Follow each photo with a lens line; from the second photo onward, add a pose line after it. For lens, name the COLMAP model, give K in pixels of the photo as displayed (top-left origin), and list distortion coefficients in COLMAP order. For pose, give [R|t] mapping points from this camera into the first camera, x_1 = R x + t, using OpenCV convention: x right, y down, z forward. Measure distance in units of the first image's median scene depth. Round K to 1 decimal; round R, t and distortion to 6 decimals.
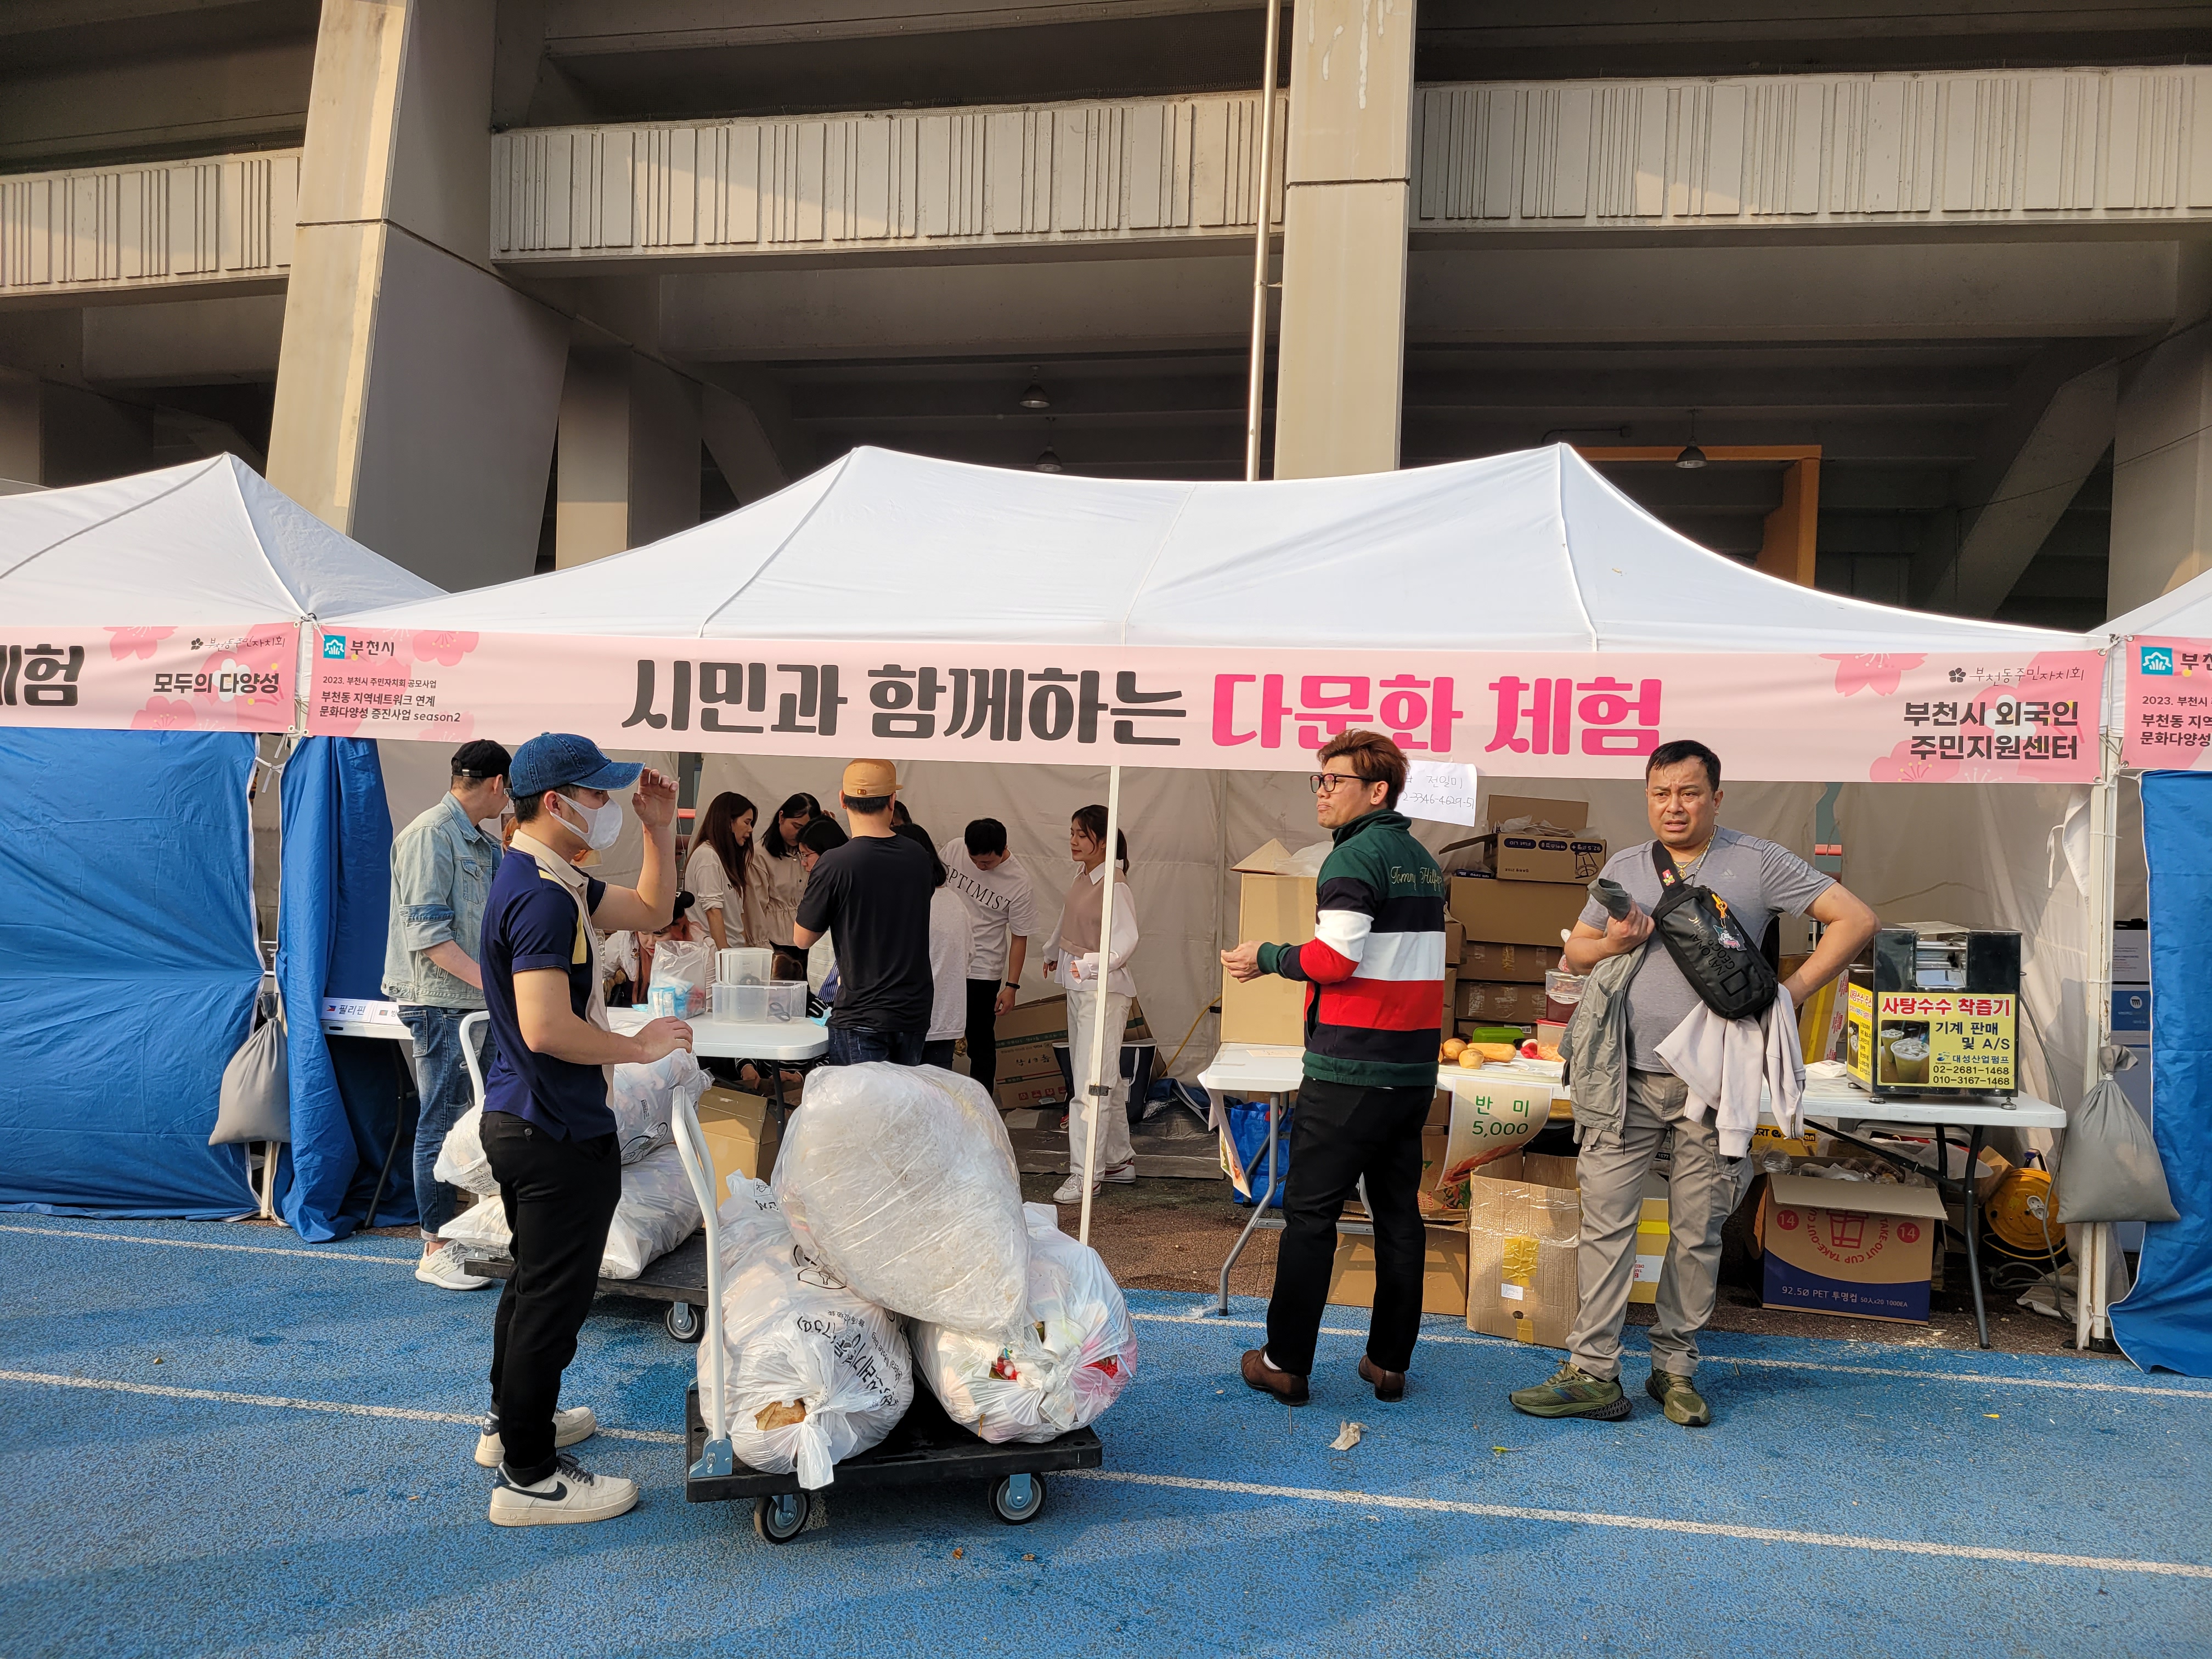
lens RADIAL K [[1757.9, 0, 1106.0], [0, 1757.9, 829.5], [0, 0, 1]] dist [-0.044194, -0.012557]
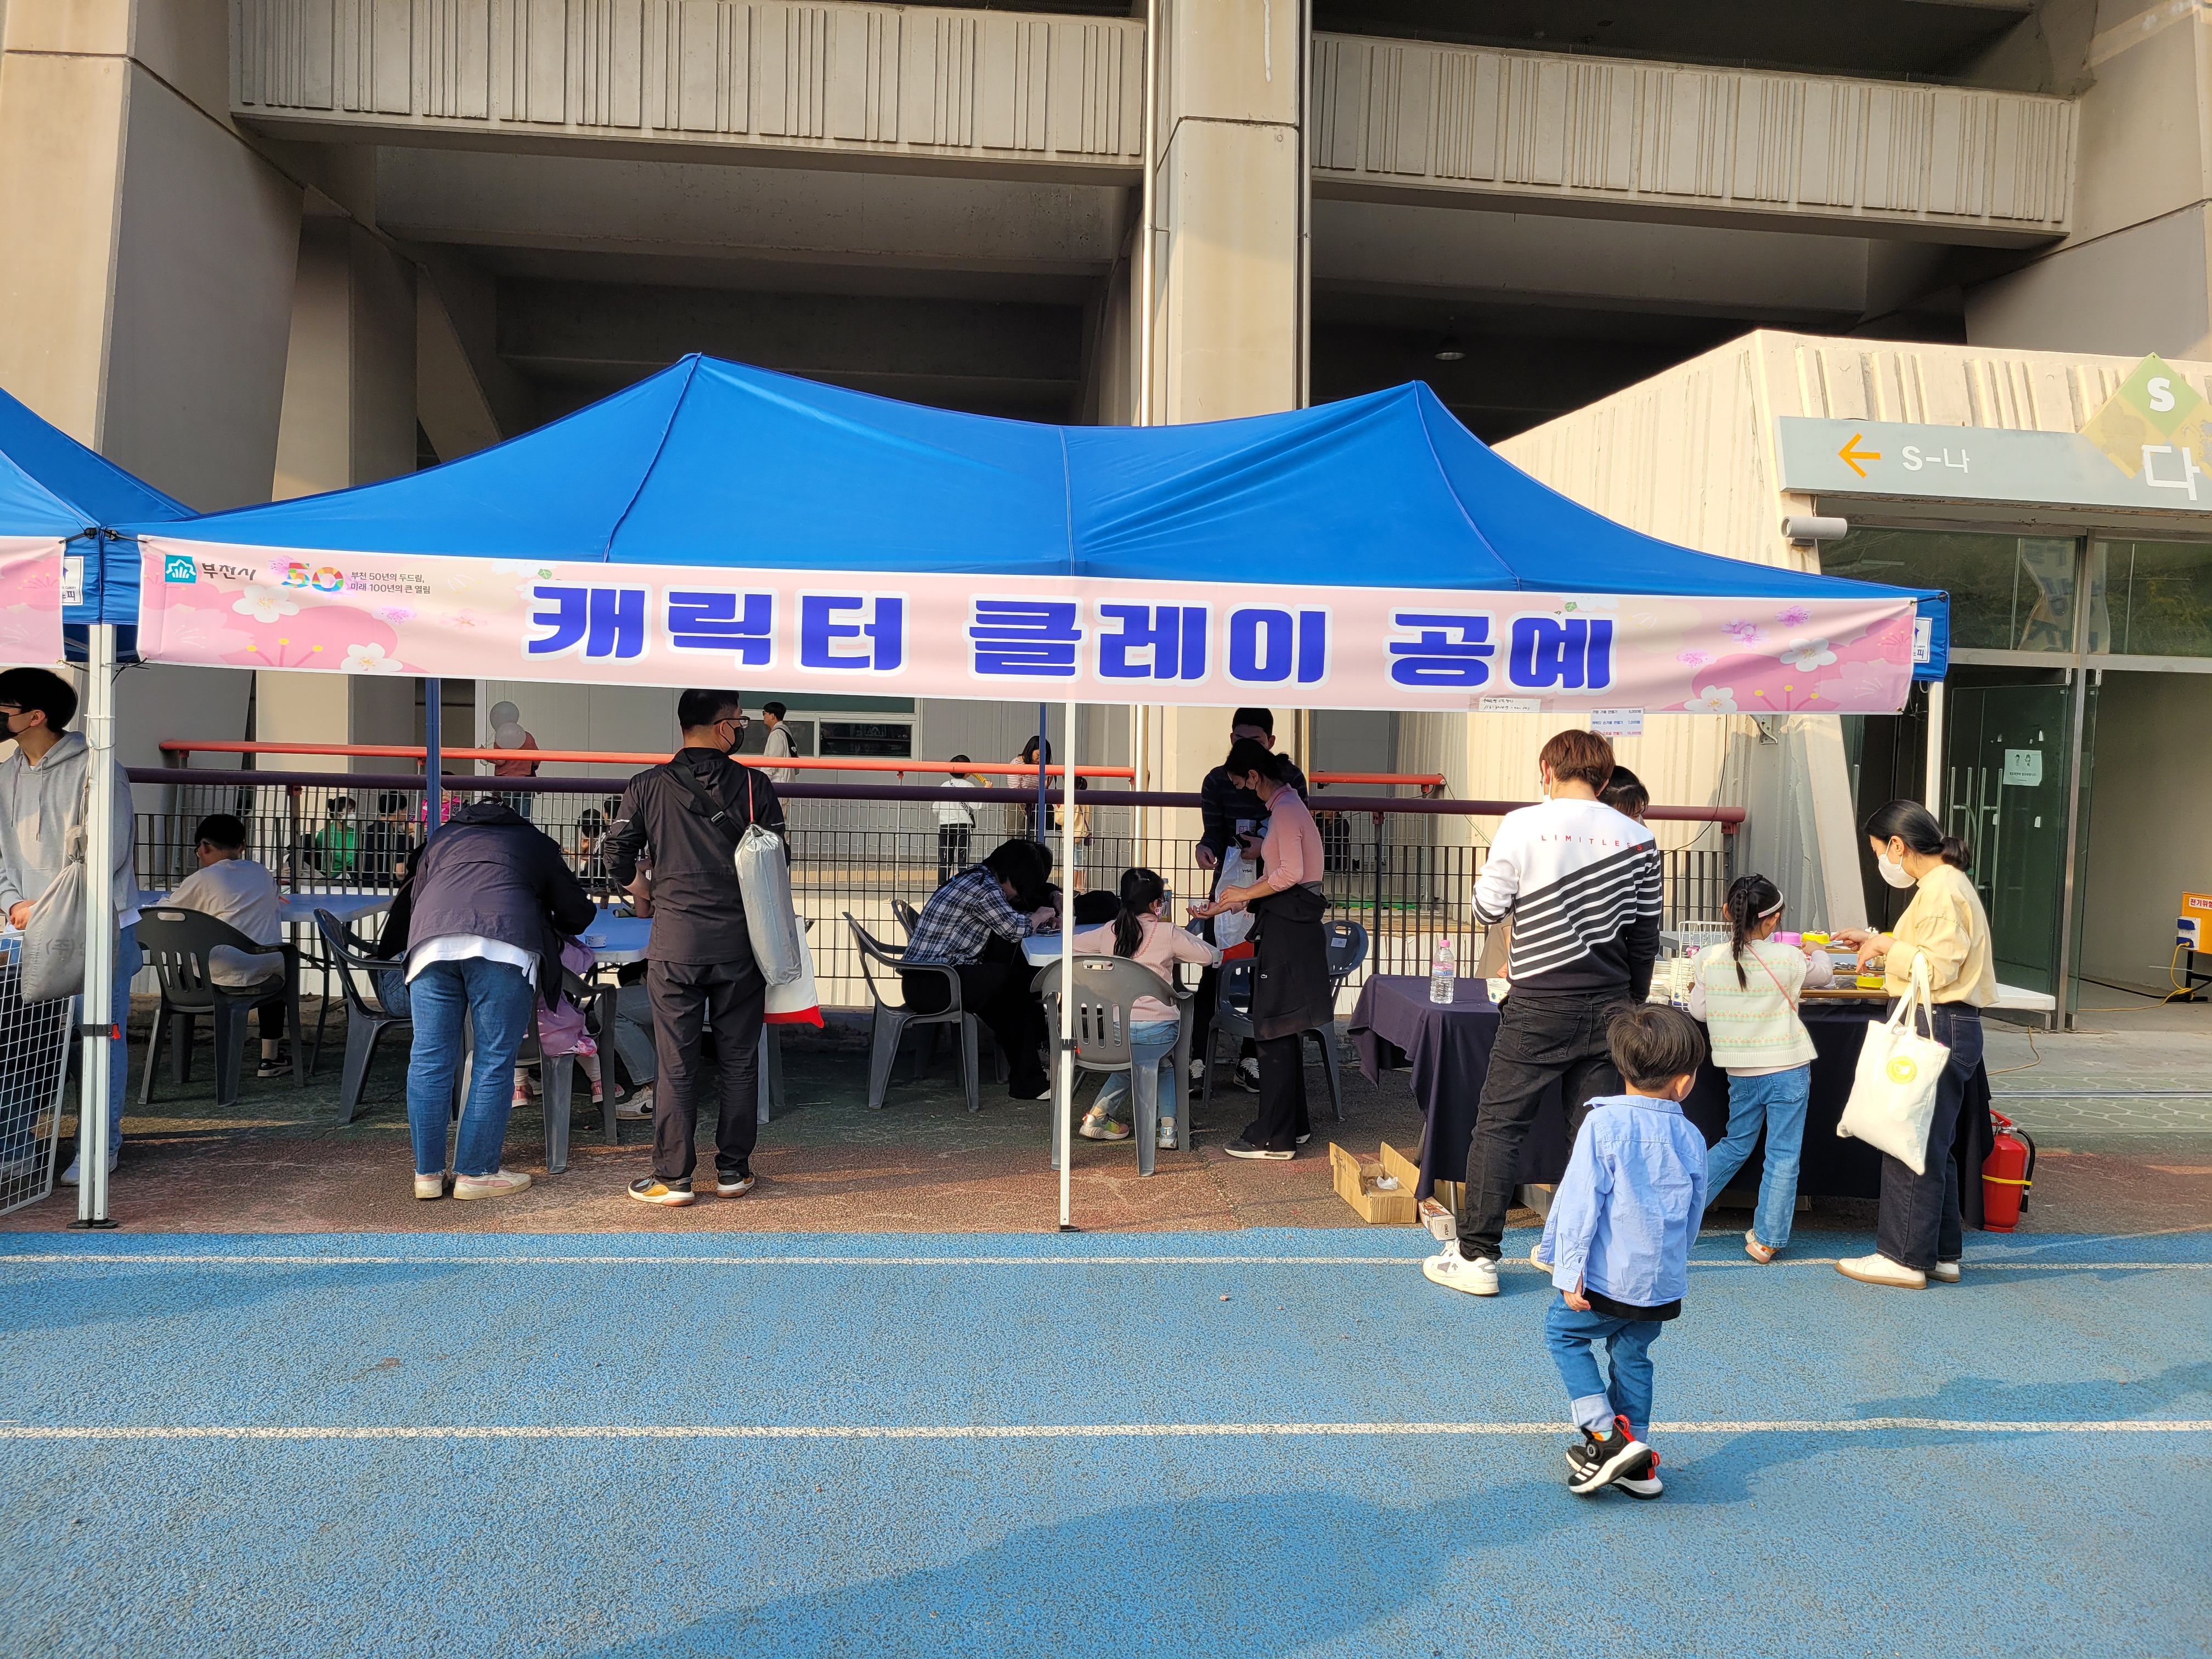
lens RADIAL K [[1704.4, 0, 1106.0], [0, 1704.4, 829.5], [0, 0, 1]] dist [0.004138, -0.053860]
pose [[0.959316, -0.017342, 0.281802, -0.206229], [0.003325, 0.998737, 0.050142, -0.008251], [-0.282316, -0.047165, 0.958161, 0.046132]]
